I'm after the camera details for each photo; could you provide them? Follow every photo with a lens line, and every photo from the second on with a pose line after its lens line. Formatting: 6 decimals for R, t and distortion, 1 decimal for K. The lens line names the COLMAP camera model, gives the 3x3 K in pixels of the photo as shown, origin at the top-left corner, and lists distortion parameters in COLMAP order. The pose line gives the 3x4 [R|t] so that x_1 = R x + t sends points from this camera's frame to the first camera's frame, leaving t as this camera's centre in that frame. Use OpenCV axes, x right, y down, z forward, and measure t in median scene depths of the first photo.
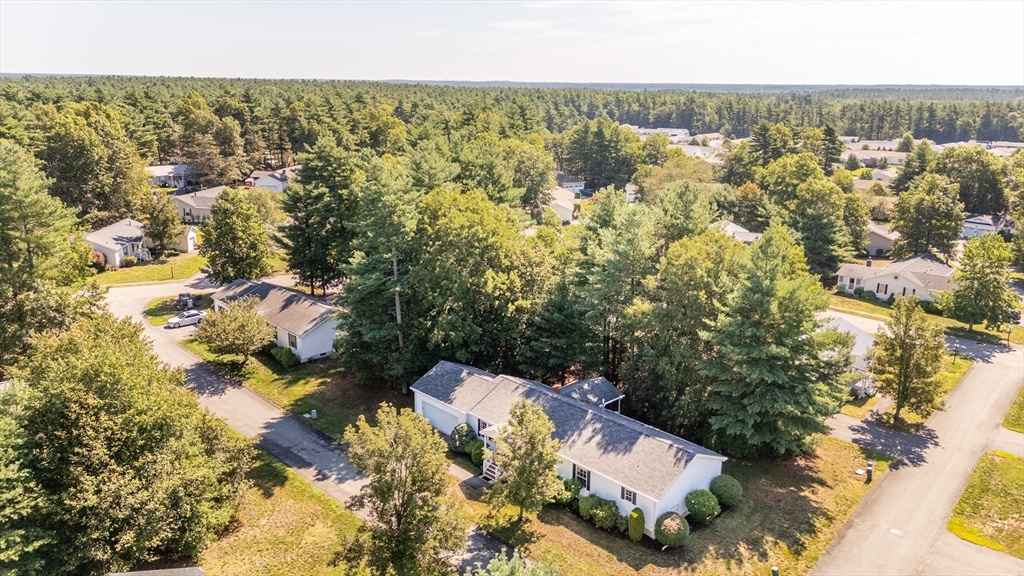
lens RADIAL K [[738.8, 0, 512.0], [0, 738.8, 288.0], [0, 0, 1]] dist [0.073943, -0.000643]
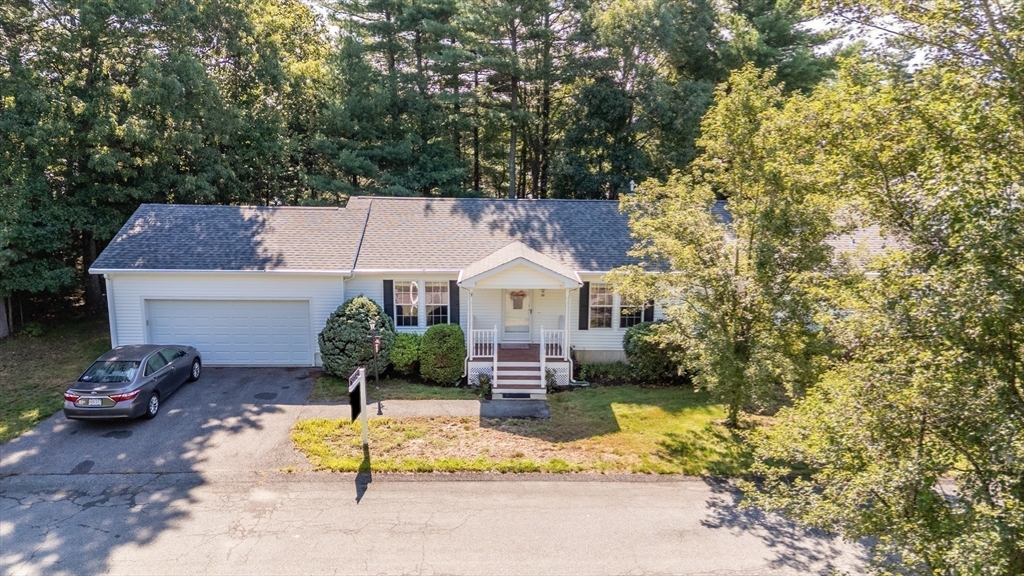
lens RADIAL K [[760.3, 0, 504.8], [0, 760.3, 285.0], [0, 0, 1]] dist [0.048312, -0.003230]
pose [[0.701697, -0.150901, 0.696312, -0.317342], [0.177517, 0.983521, 0.034253, 0.205845], [-0.690007, 0.099571, 0.716921, 0.791724]]
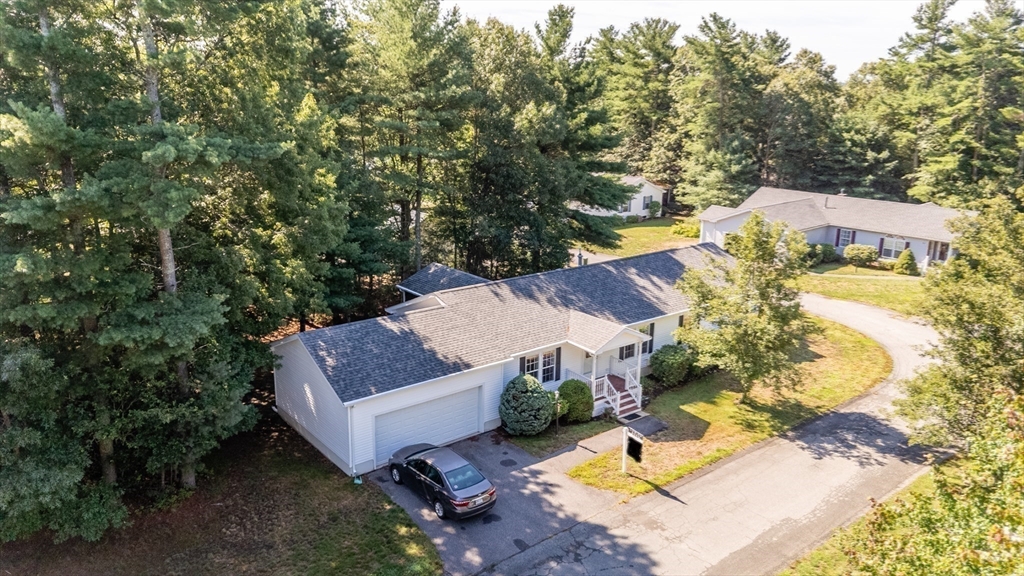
lens RADIAL K [[760.3, 0, 504.8], [0, 760.3, 285.0], [0, 0, 1]] dist [0.048312, -0.003230]
pose [[0.105449, -0.276459, 0.955223, -0.631908], [0.220795, 0.943111, 0.248579, -0.009281], [-0.969603, 0.184696, 0.160490, 1.068525]]
